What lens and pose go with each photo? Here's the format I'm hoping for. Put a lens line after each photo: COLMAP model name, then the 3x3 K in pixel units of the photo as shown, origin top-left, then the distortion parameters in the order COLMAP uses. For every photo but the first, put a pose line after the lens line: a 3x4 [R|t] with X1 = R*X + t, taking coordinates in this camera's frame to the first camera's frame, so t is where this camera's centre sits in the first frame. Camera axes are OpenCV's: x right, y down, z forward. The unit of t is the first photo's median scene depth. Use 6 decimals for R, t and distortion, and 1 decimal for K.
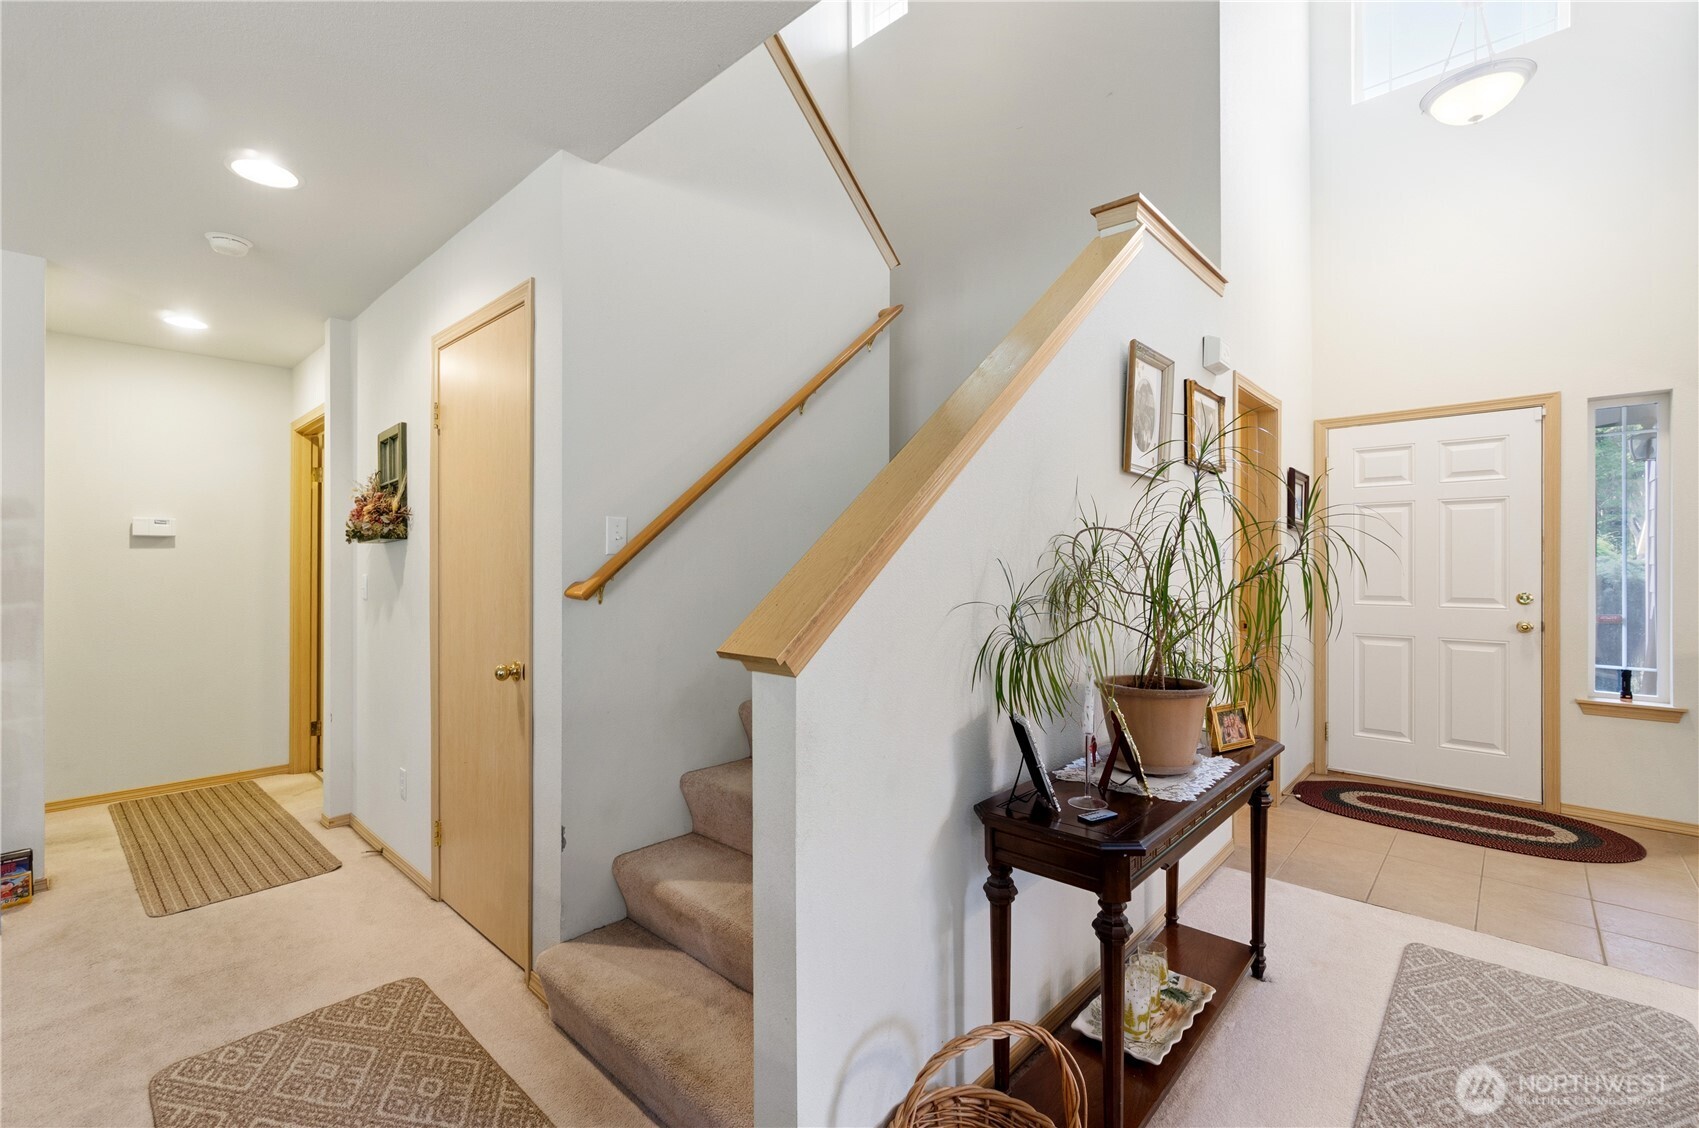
lens RADIAL K [[727.2, 0, 831.0], [0, 727.2, 565.9], [0, 0, 1]] dist [-0.003501, 0.000899]
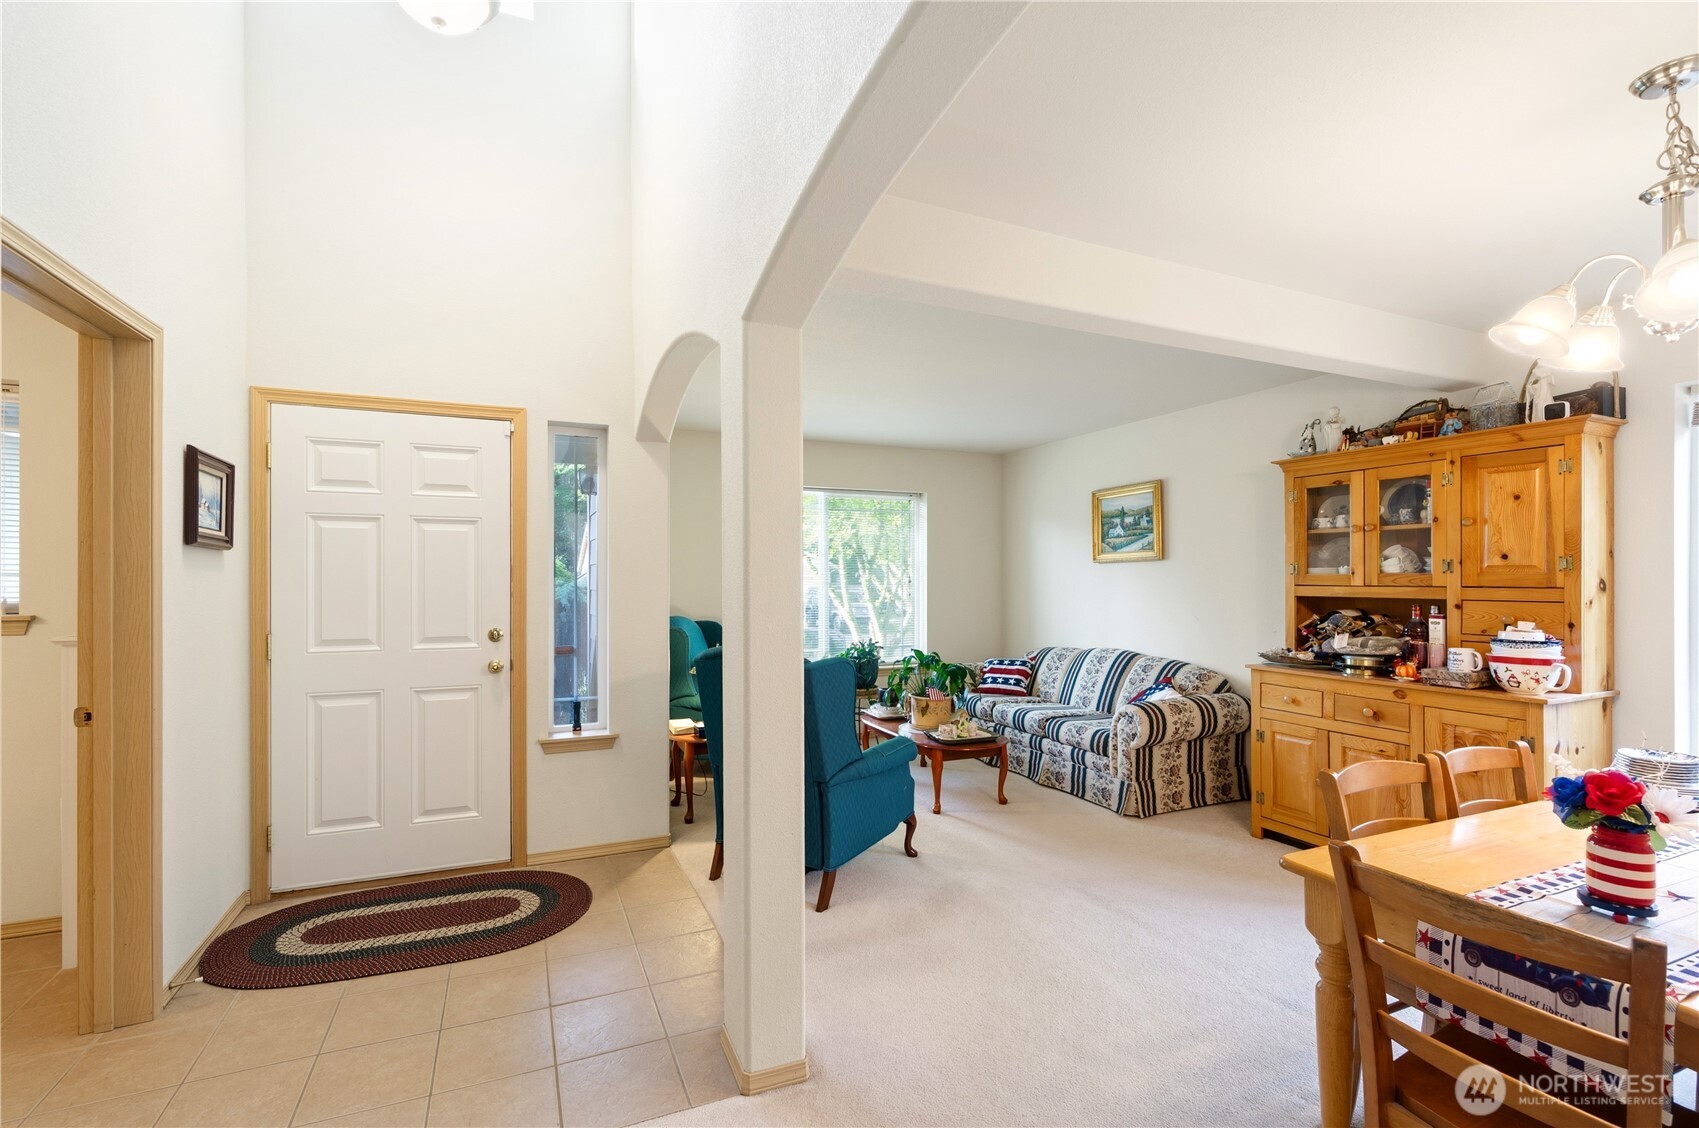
lens RADIAL K [[746.4, 0, 820.8], [0, 746.4, 578.6], [0, 0, 1]] dist [0.003104, 0.000548]
pose [[0.403950, 0.001293, 0.914780, 0.281742], [0.000994, 0.999998, -0.001853, -0.021479], [-0.914780, 0.001658, 0.403948, 0.267284]]
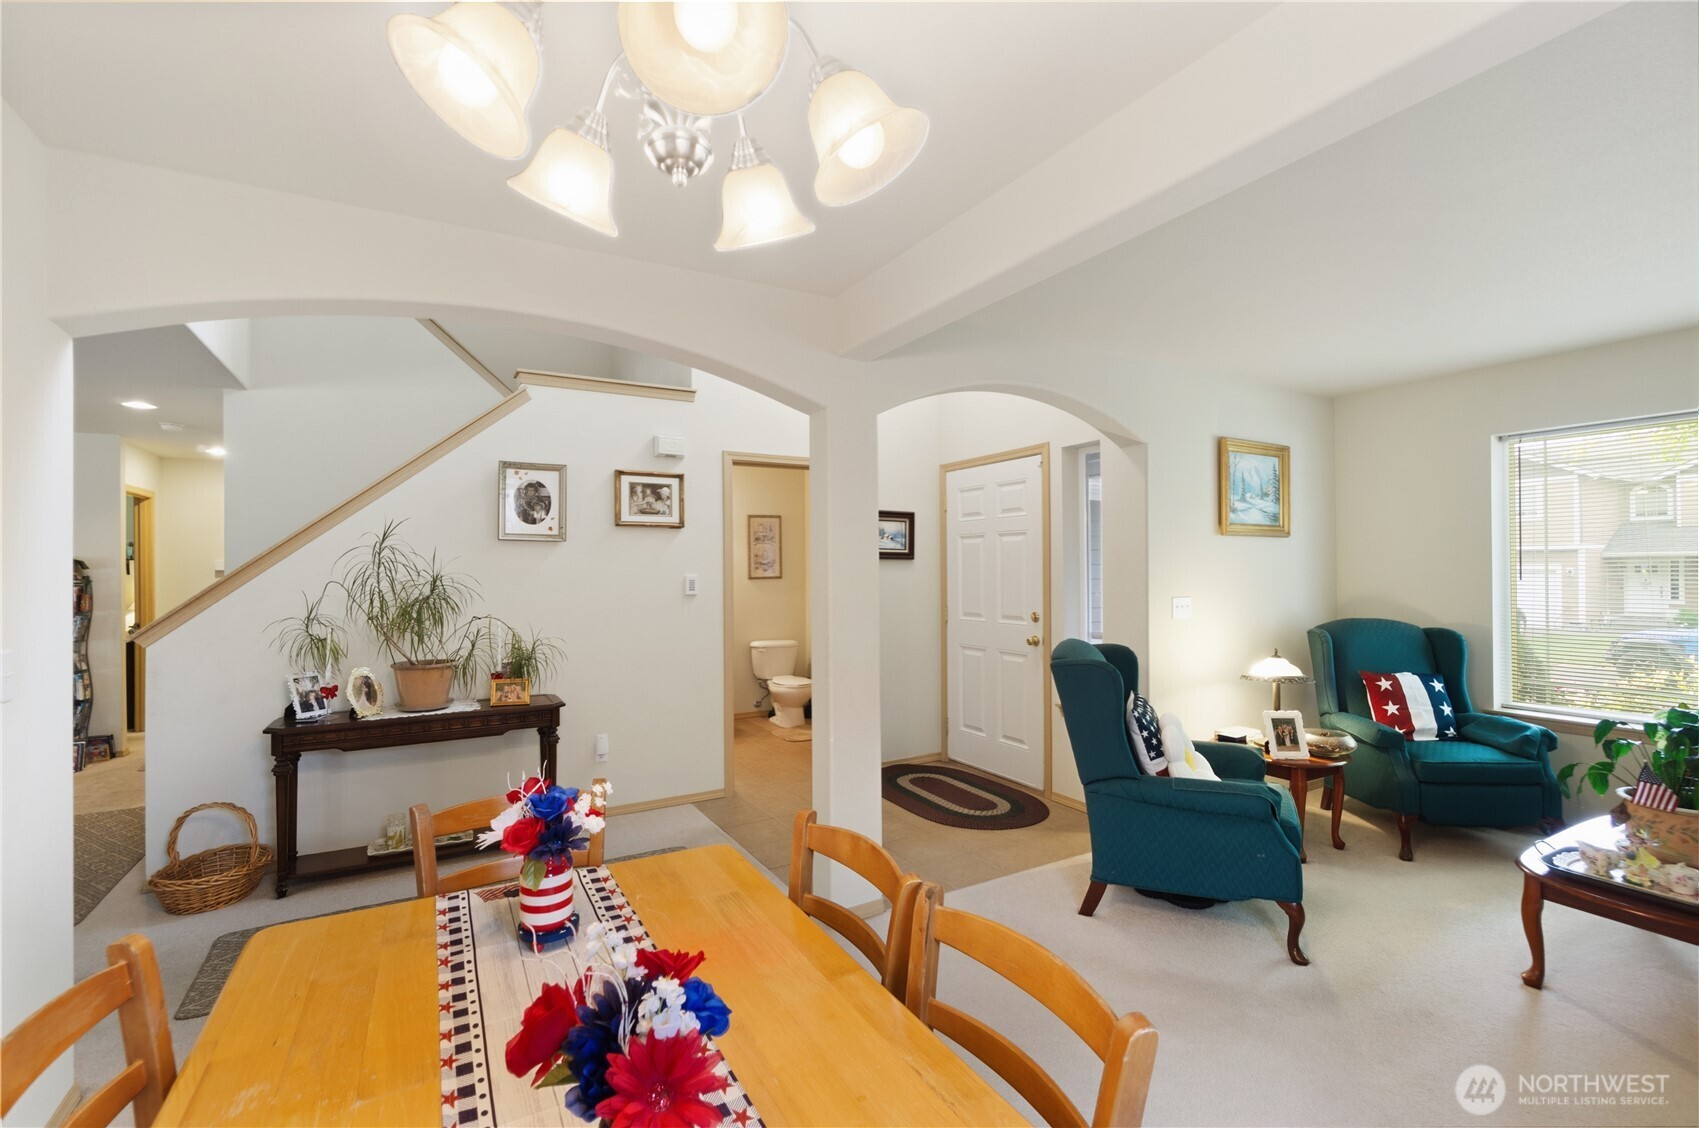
lens RADIAL K [[727.2, 0, 831.0], [0, 727.2, 565.9], [0, 0, 1]] dist [-0.003501, 0.000899]
pose [[0.957202, -0.009054, -0.289278, 0.977212], [0.007856, 0.999955, -0.005302, -0.034221], [0.289313, 0.002803, 0.957230, -0.223363]]
